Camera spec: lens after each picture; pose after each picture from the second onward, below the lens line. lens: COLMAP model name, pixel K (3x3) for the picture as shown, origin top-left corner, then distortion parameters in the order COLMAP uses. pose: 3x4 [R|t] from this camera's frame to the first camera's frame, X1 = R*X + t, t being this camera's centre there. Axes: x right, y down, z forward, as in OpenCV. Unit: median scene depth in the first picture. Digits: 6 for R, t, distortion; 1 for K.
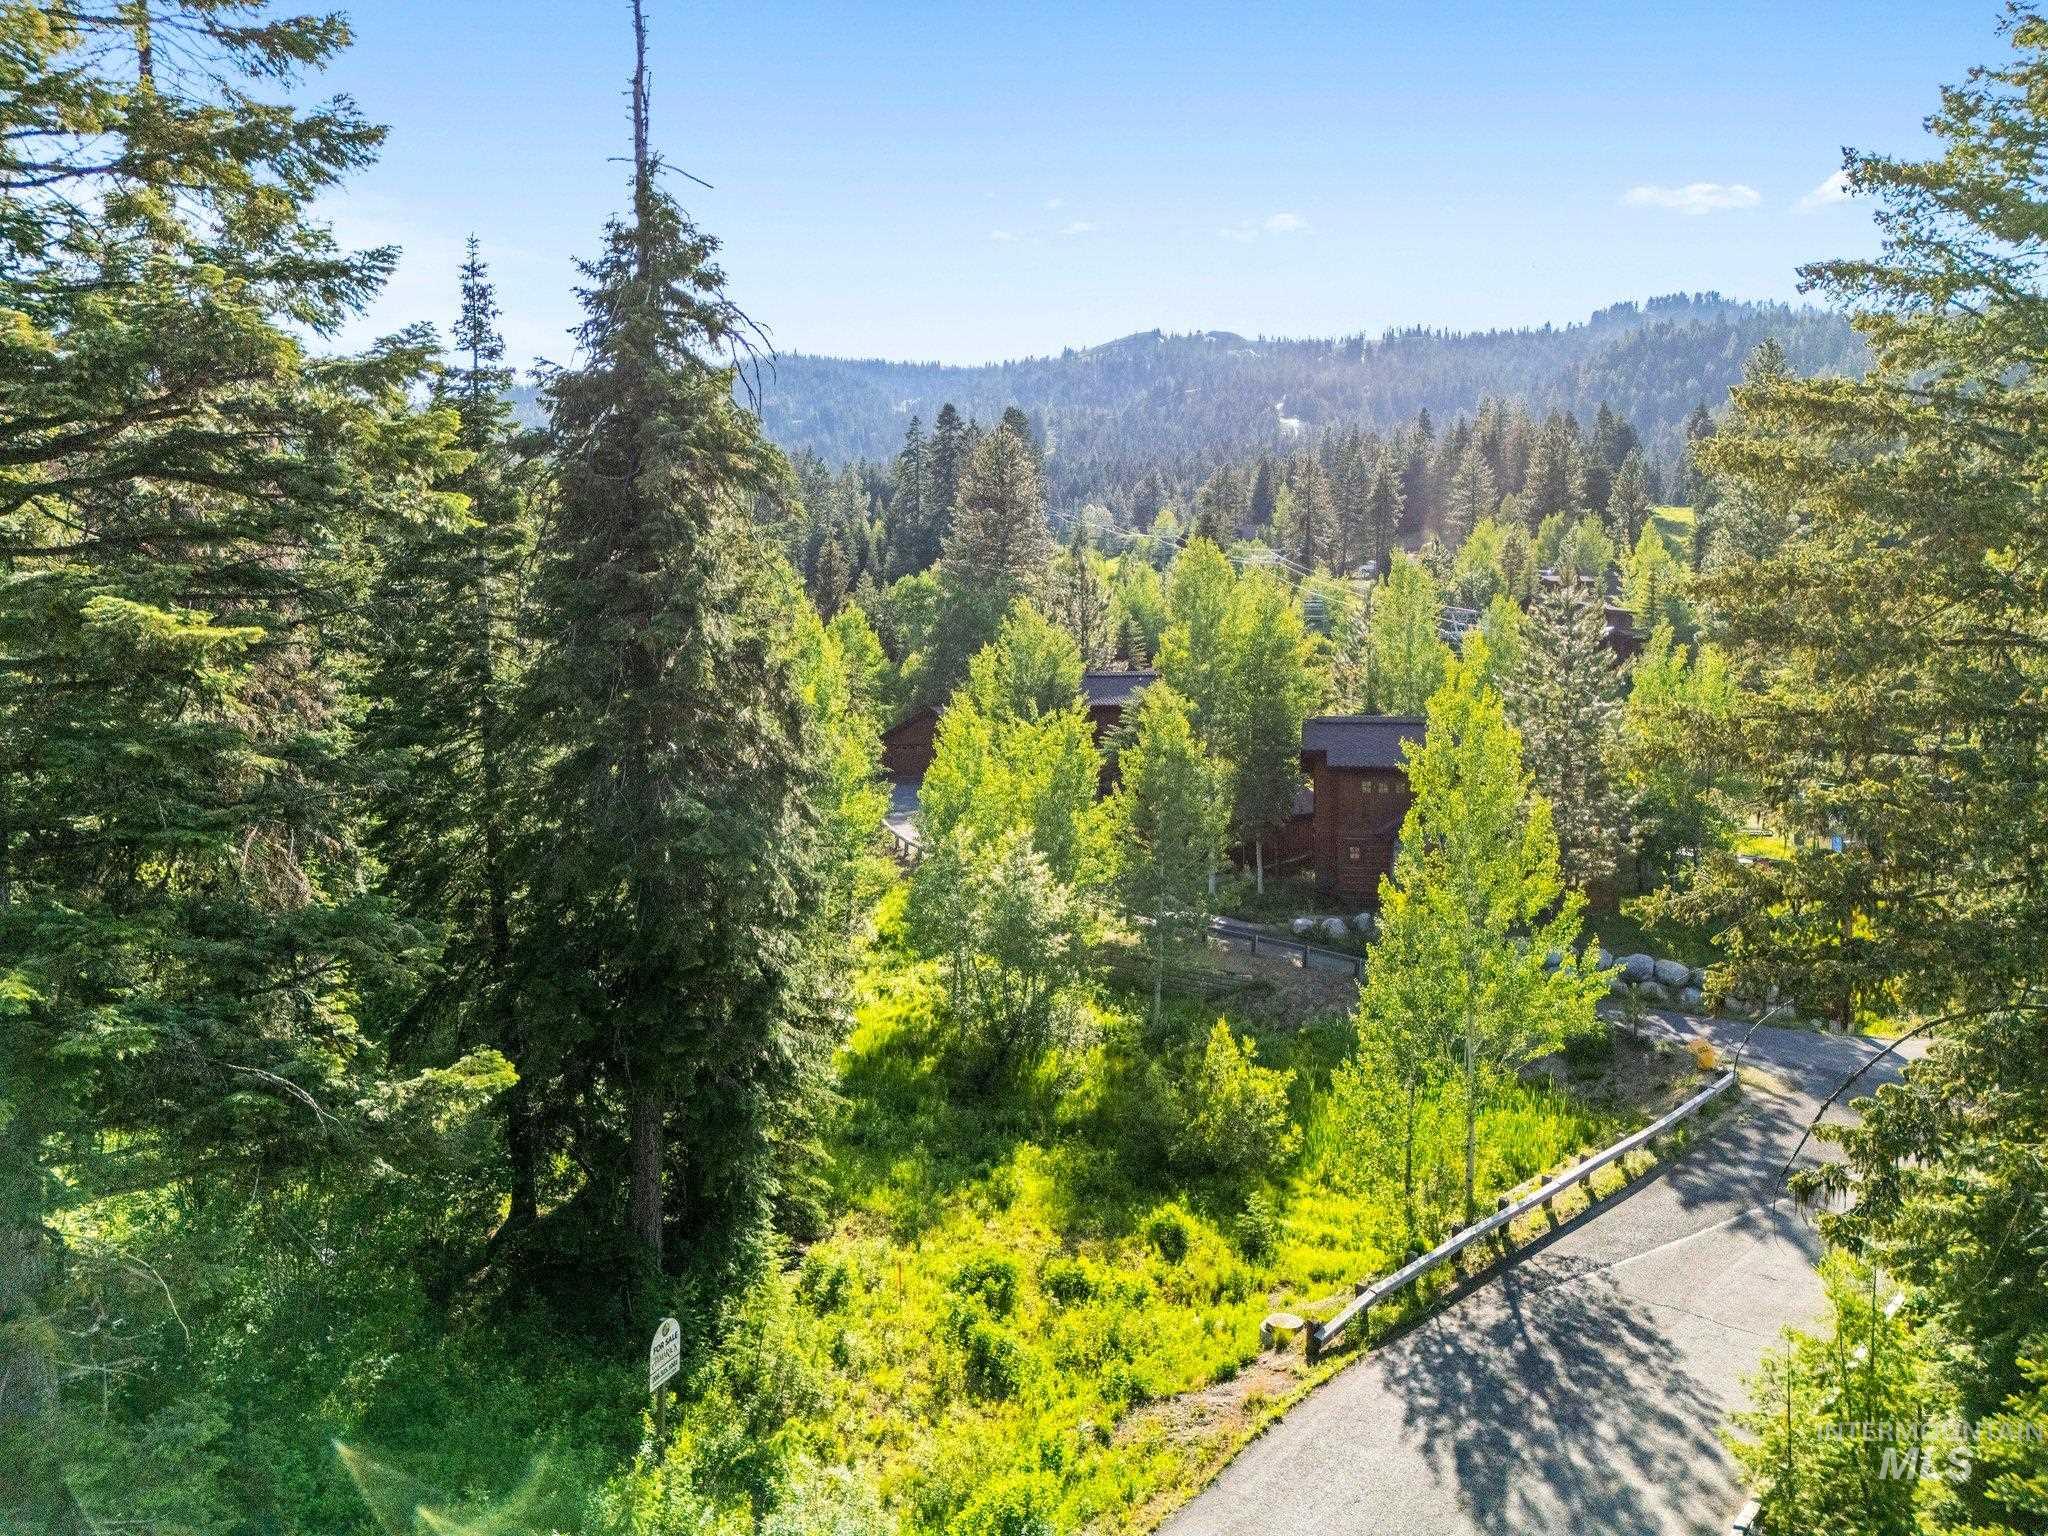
lens RADIAL K [[1439.9, 0, 1024.0], [0, 1439.9, 768.0], [0, 0, 1]] dist [0.073690, 0.000052]
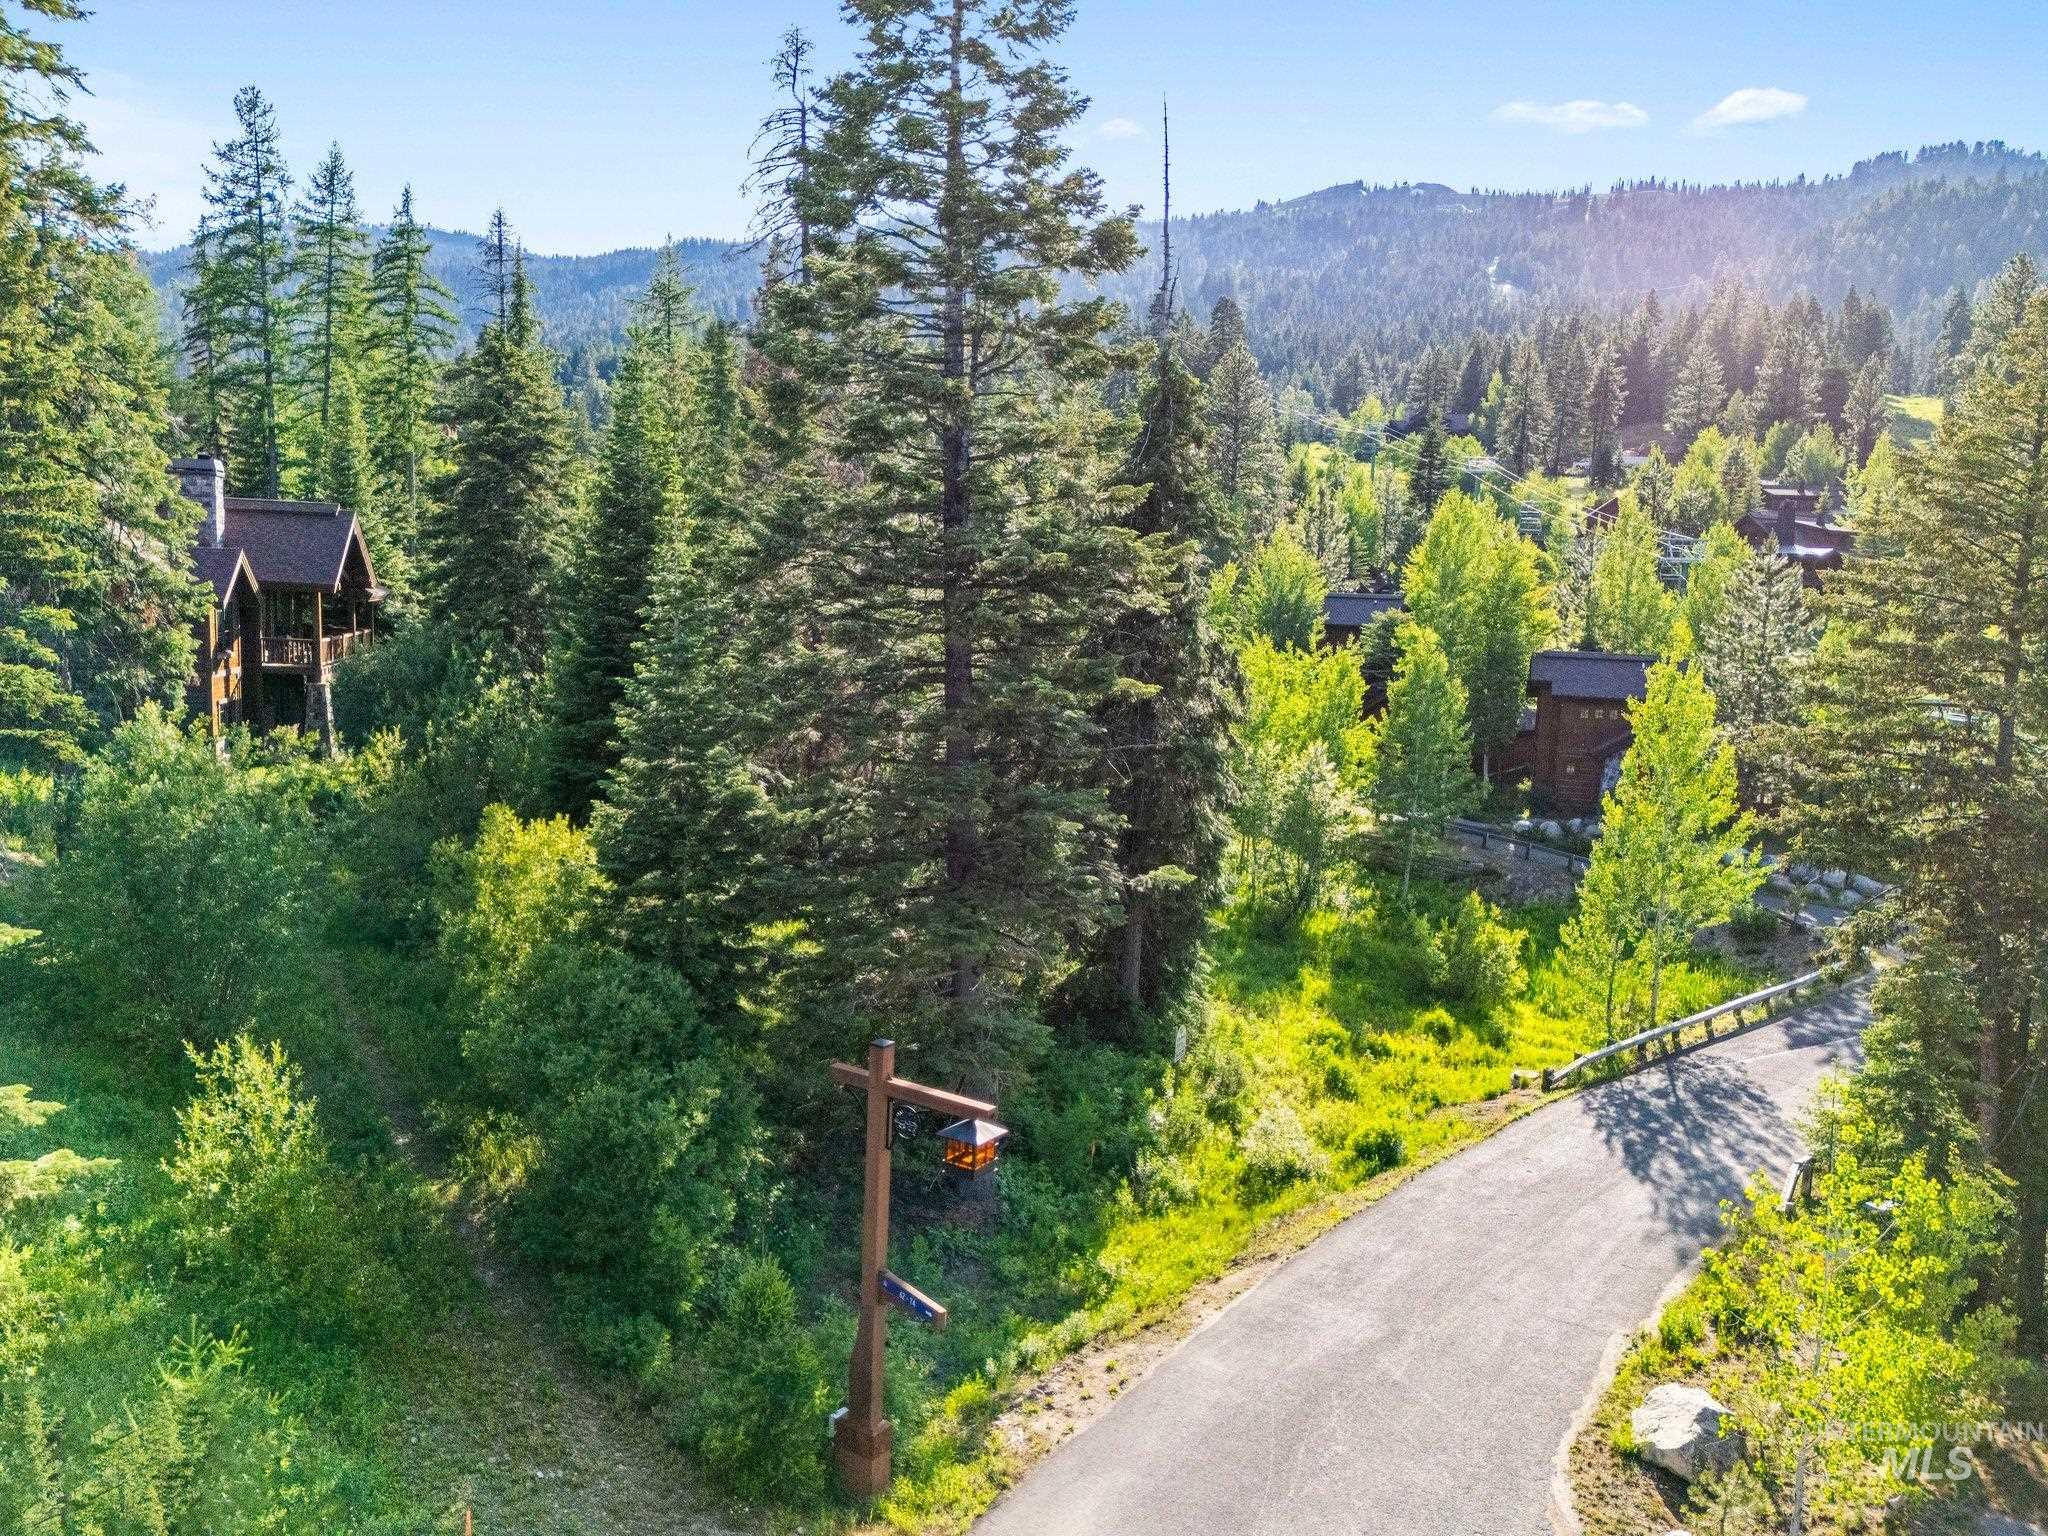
lens RADIAL K [[1484.3, 0, 1047.8], [0, 1484.3, 762.1], [0, 0, 1]] dist [0.052790, -0.003193]
pose [[0.994555, 0.041347, -0.095659, -0.098504], [-0.033933, 0.996386, 0.077871, -0.032859], [0.098533, -0.074201, 0.992364, -0.318971]]
